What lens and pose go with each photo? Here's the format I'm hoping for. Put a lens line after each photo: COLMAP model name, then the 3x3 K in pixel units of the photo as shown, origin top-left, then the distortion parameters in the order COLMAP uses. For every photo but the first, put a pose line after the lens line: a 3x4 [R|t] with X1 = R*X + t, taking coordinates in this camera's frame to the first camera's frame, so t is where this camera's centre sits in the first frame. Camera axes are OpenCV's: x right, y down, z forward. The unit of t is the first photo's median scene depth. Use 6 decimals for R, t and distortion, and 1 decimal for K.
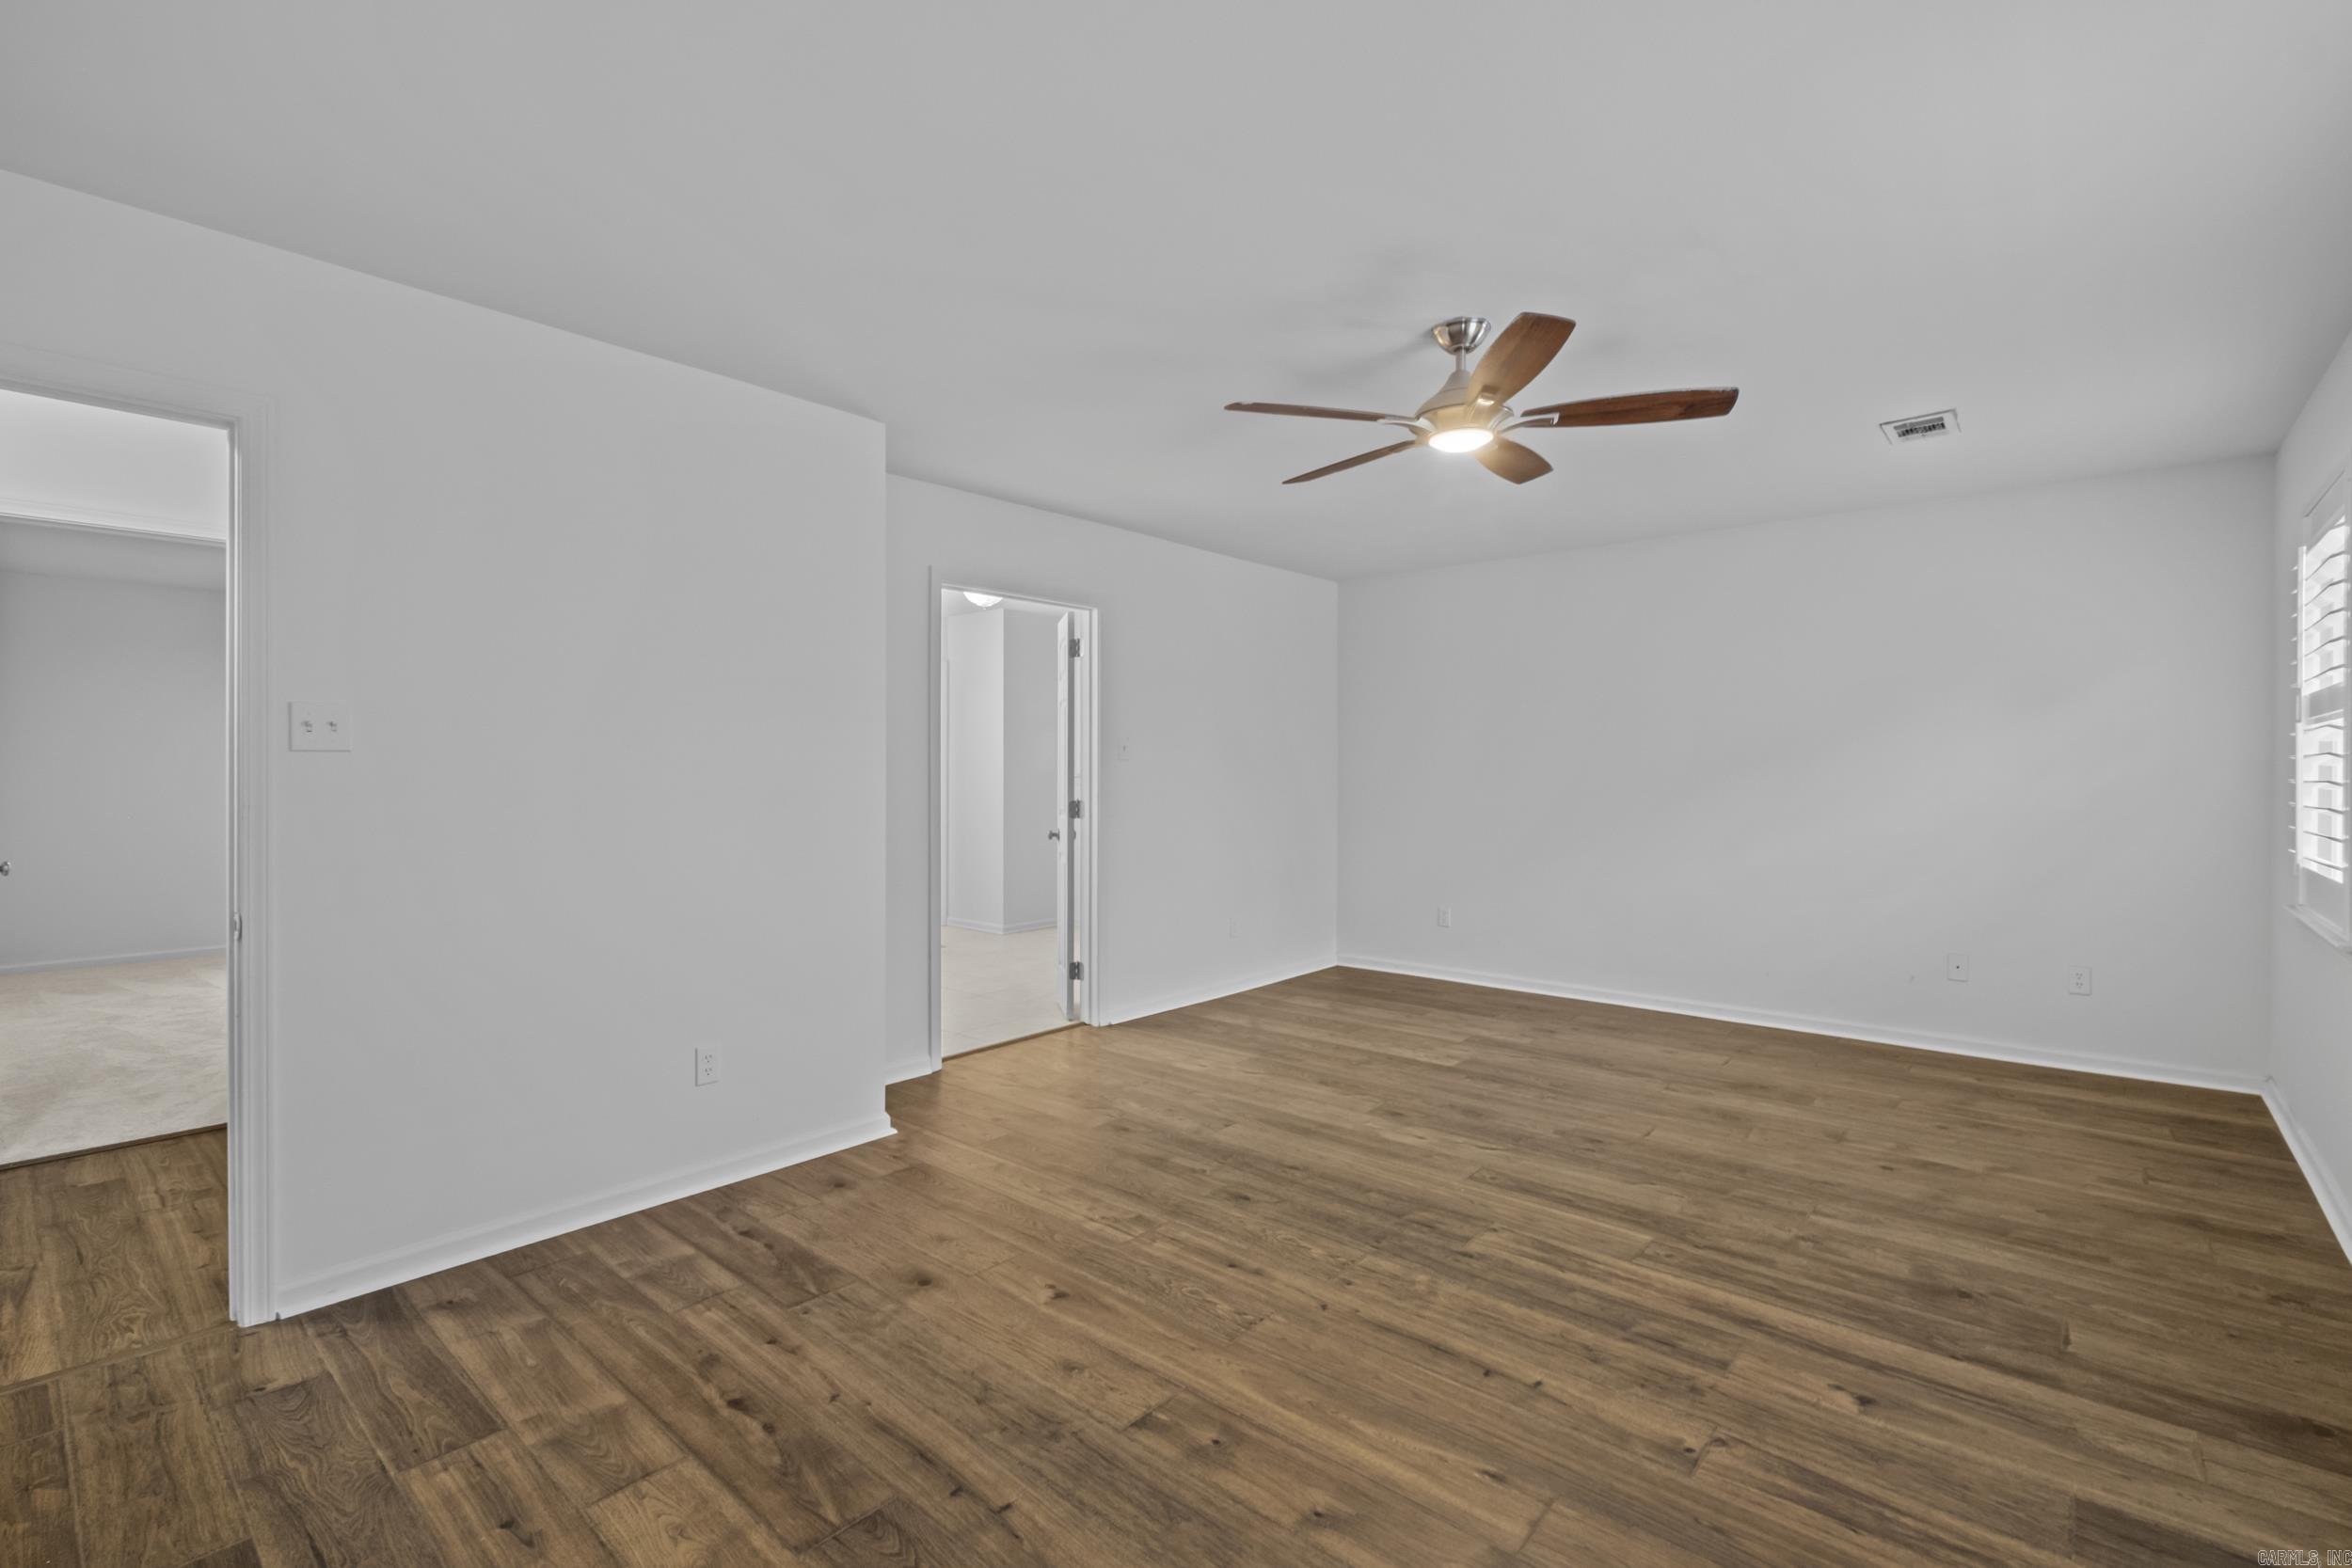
lens RADIAL K [[1036.0, 0, 1177.1], [0, 1036.0, 780.5], [0, 0, 1]] dist [-0.005495, -0.000435]
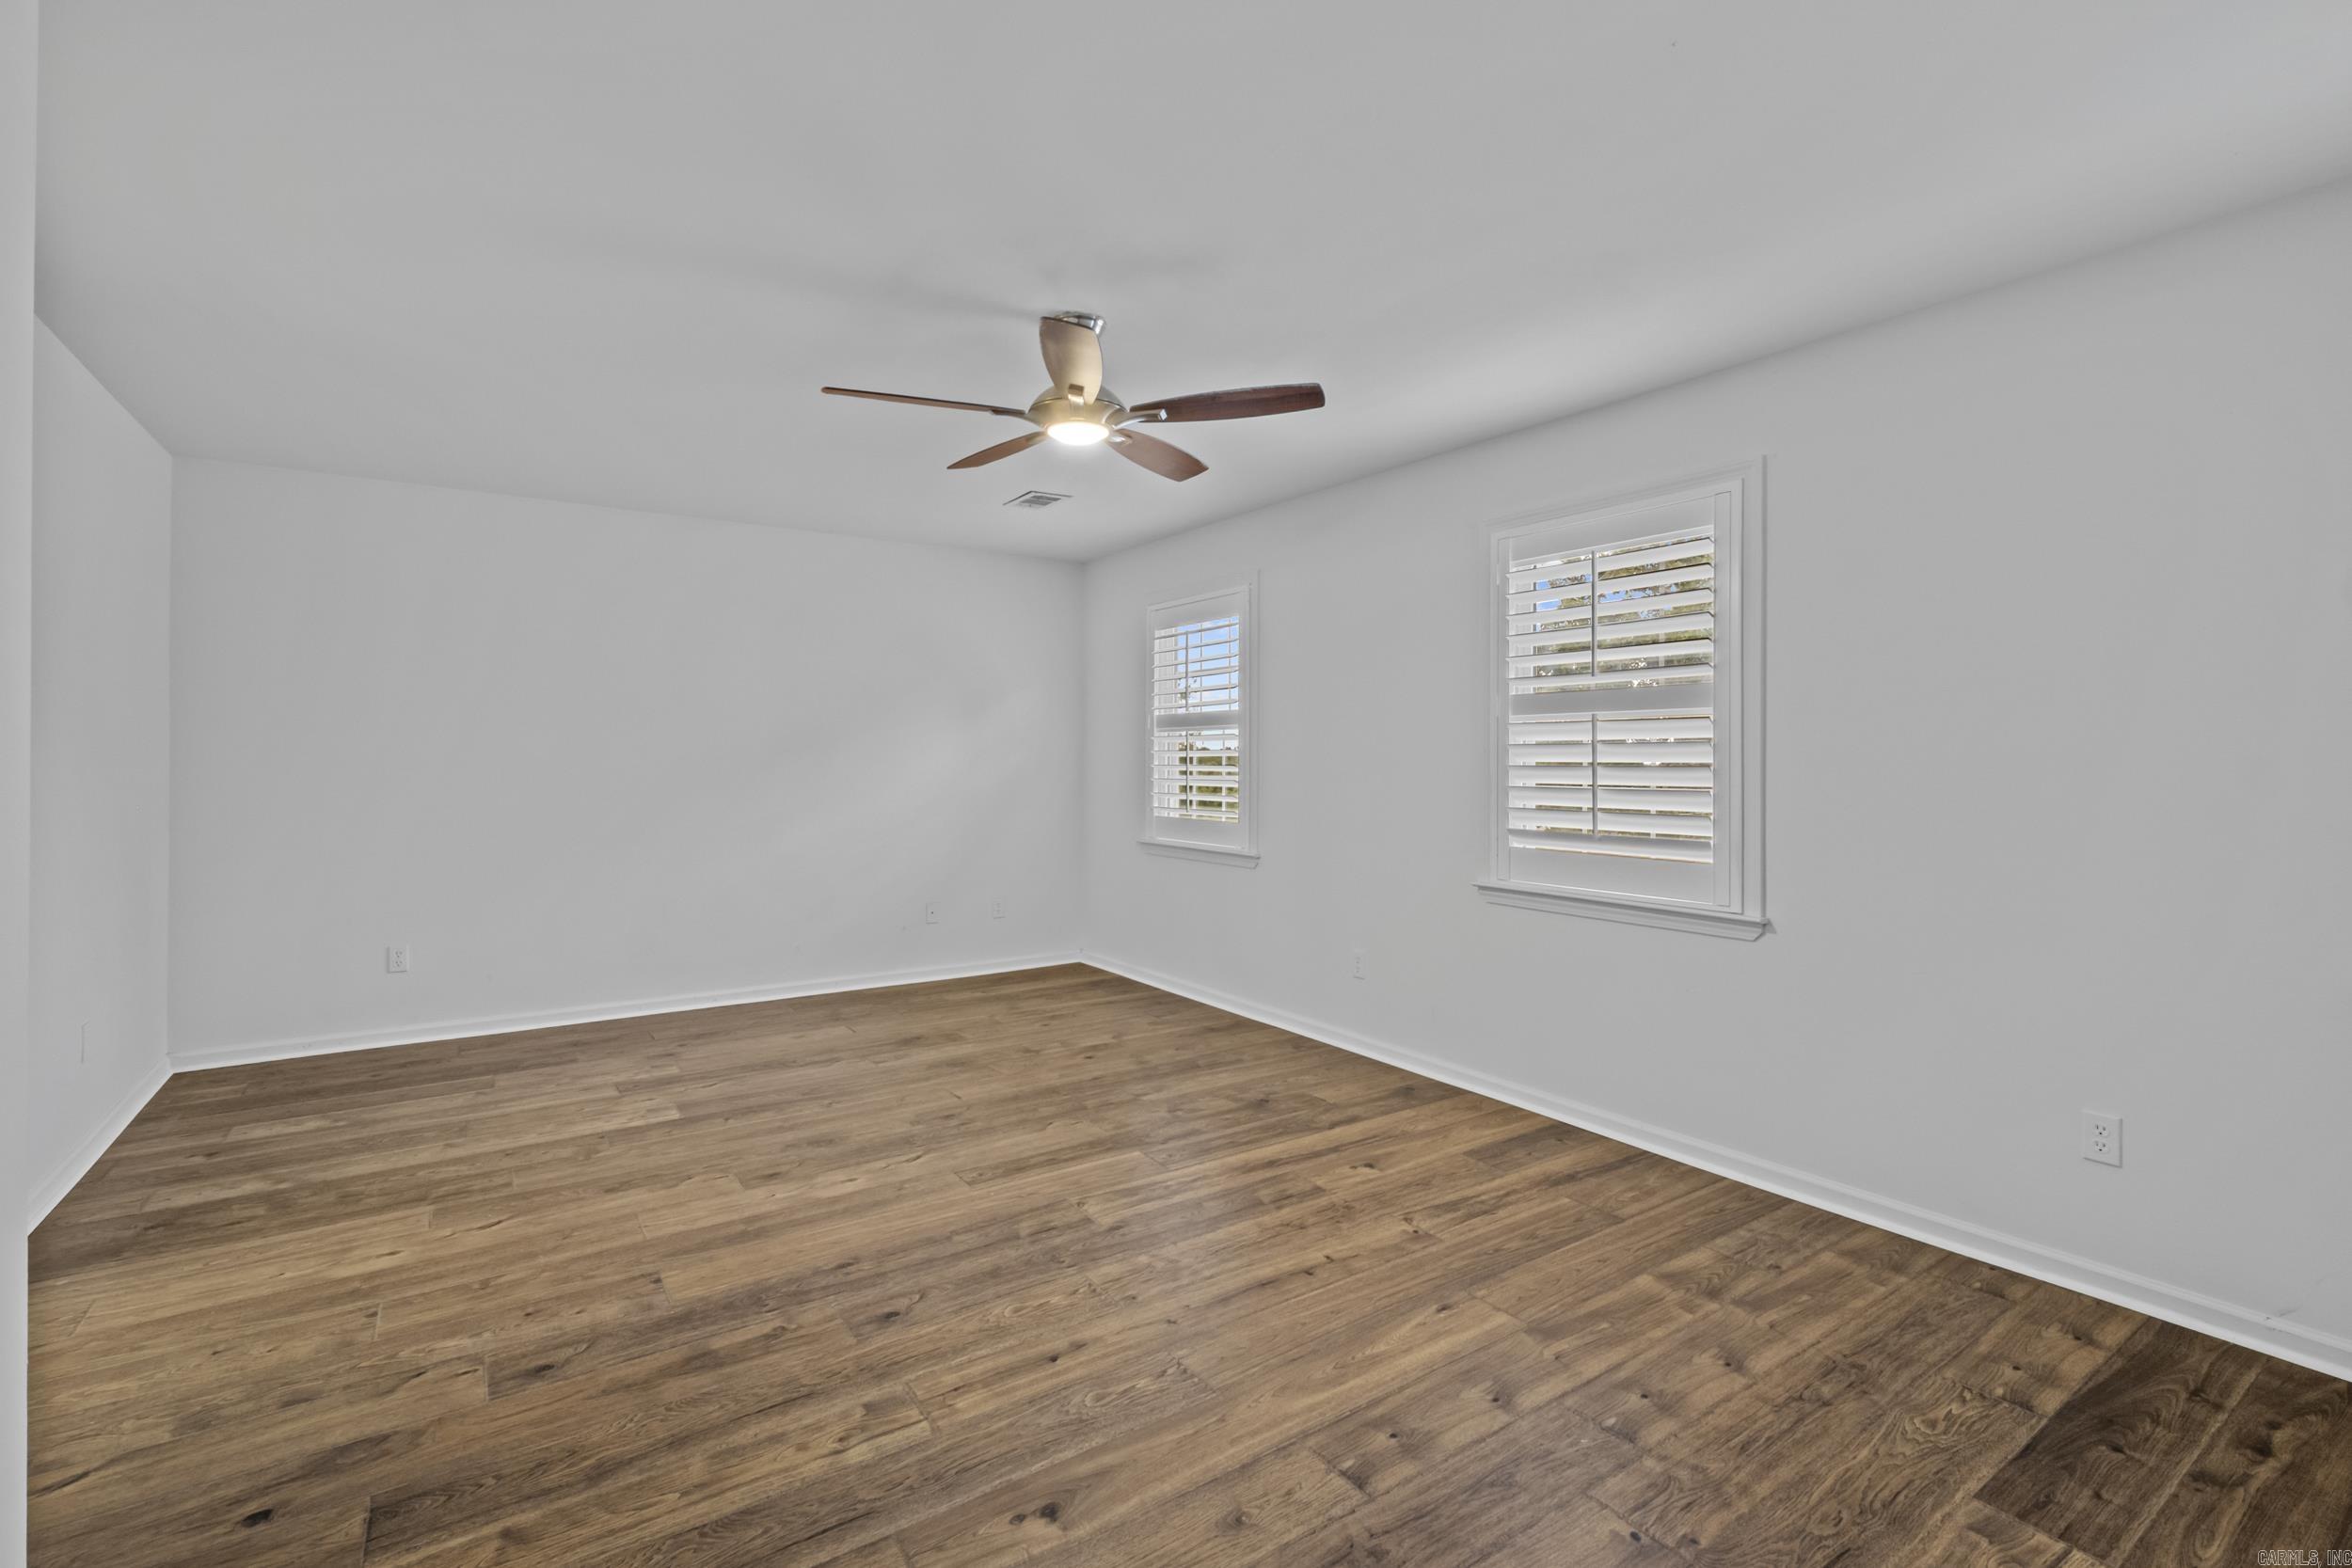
lens RADIAL K [[1036.0, 0, 1144.3], [0, 1036.0, 760.5], [0, 0, 1]] dist [-0.005495, -0.000435]
pose [[0.268986, -0.000012, 0.963144, -0.739090], [0.008251, 0.999963, -0.002292, -0.006131], [-0.963109, 0.008563, 0.268977, 0.720792]]
